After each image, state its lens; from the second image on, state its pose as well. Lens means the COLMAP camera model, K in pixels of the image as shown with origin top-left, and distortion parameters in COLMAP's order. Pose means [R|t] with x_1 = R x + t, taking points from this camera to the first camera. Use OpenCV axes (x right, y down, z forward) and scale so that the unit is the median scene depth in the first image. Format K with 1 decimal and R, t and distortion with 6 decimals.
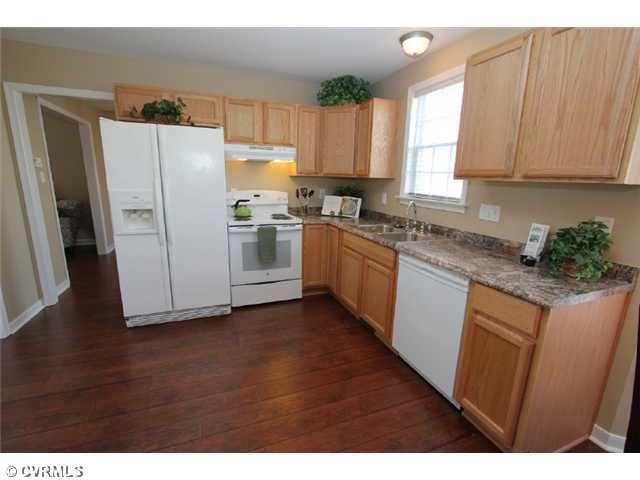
lens RADIAL K [[297.1, 0, 320.0], [0, 297.1, 240.0], [0, 0, 1]] dist [-0.019226, 0.000473]
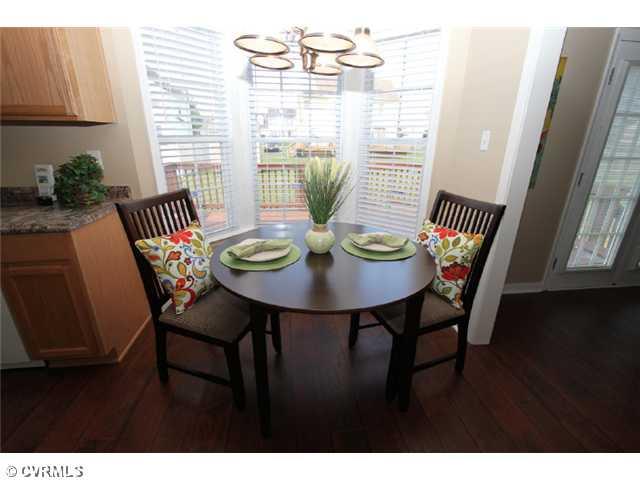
lens RADIAL K [[297.1, 0, 320.0], [0, 297.1, 240.0], [0, 0, 1]] dist [-0.019226, 0.000473]
pose [[0.243165, -0.343570, 0.907100, -0.018455], [0.190269, 0.933896, 0.302714, 0.039037], [-0.951141, 0.098984, 0.292461, -0.112493]]
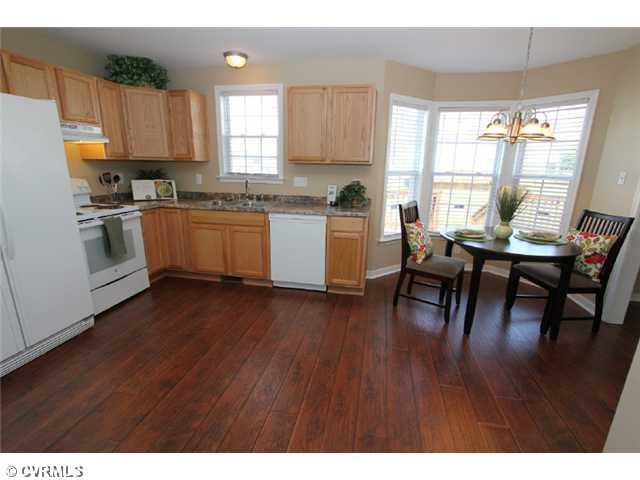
lens RADIAL K [[297.1, 0, 320.0], [0, 297.1, 240.0], [0, 0, 1]] dist [-0.019226, 0.000473]
pose [[0.542111, -0.222386, 0.810346, -0.550631], [0.168148, 0.973549, 0.154687, -0.009452], [-0.823312, 0.052400, 0.565165, -0.016501]]
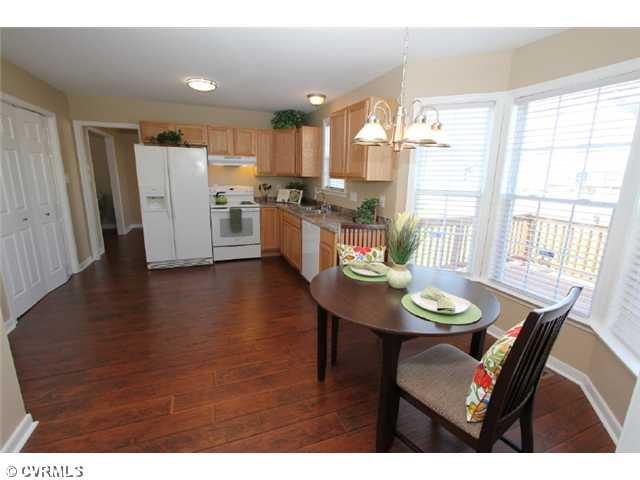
lens RADIAL K [[301.0, 0, 318.0], [0, 301.0, 236.7], [0, 0, 1]] dist [-0.019500, 0.000142]
pose [[0.999967, -0.003662, -0.007308, 0.257921], [0.003661, 0.999993, -0.000151, 0.101749], [0.007309, 0.000124, 0.999973, -0.558784]]
